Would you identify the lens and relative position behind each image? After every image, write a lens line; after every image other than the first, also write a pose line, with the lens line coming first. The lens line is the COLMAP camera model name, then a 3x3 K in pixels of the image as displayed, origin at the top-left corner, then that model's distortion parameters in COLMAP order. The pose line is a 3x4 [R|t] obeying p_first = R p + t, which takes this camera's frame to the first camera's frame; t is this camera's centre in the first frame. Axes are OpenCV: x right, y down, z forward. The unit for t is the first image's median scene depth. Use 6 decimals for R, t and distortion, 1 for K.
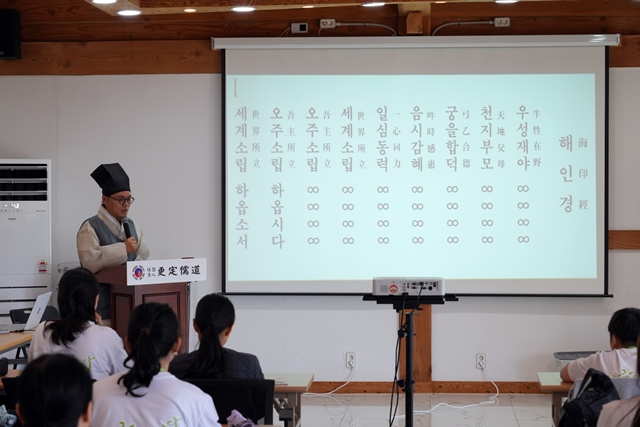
lens RADIAL K [[1351.6, 0, 320.1], [0, 1351.6, 212.9], [0, 0, 1]] dist [0.028655, 0.000000]
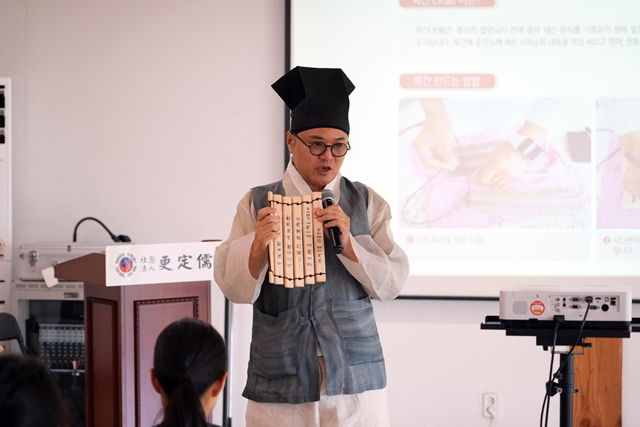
lens RADIAL K [[1917.6, 0, 319.9], [0, 1917.6, 213.9], [0, 0, 1]] dist [-0.006124, 0.000000]
pose [[0.996368, 0.007870, -0.084782, 0.031512], [-0.005523, 0.999596, 0.027880, -0.003657], [0.084967, -0.027310, 0.996009, 0.211334]]
